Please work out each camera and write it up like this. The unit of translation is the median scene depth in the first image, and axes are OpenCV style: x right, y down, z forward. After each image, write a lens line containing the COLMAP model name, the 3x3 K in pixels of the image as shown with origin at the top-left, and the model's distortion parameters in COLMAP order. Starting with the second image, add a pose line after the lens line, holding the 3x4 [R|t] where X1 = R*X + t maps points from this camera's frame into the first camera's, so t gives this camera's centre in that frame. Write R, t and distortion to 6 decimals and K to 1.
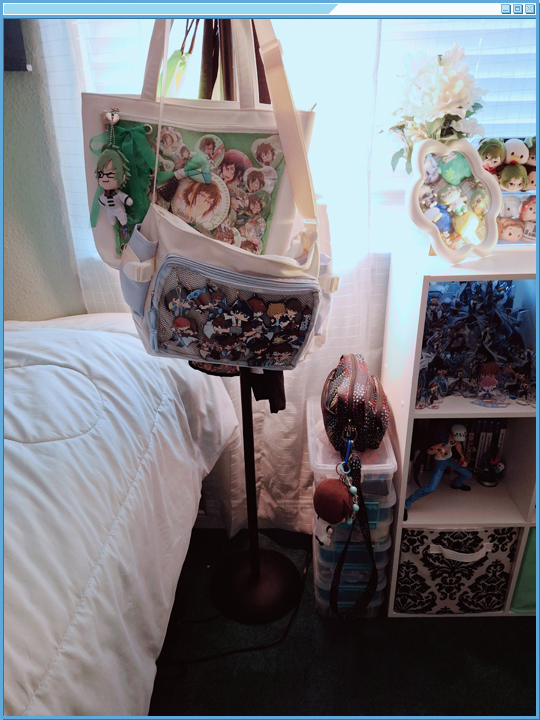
lens RADIAL K [[538.9, 0, 266.8], [0, 538.9, 375.6], [0, 0, 1]] dist [0.060739, -0.093272]
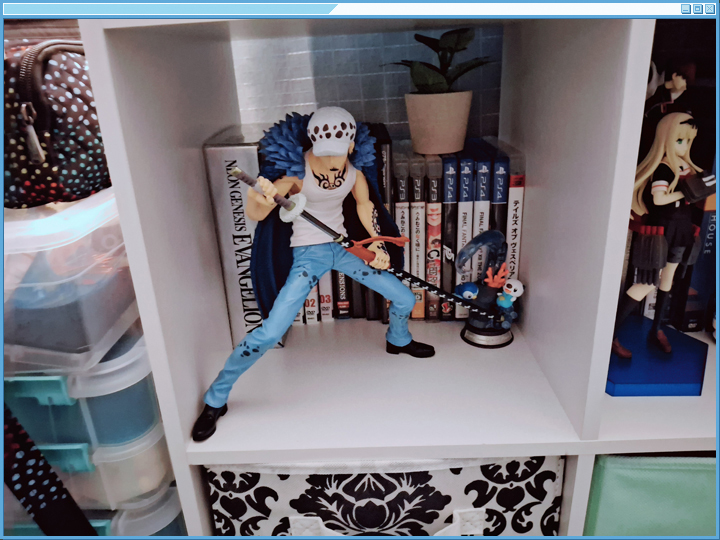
lens RADIAL K [[538.9, 0, 357.2], [0, 538.9, 272.0], [0, 0, 1]] dist [0.060739, -0.093272]
pose [[0.999618, -0.019672, -0.019432, 0.351050], [0.018173, 0.997055, -0.074506, 0.191232], [0.020841, 0.074124, 0.997031, 0.668518]]
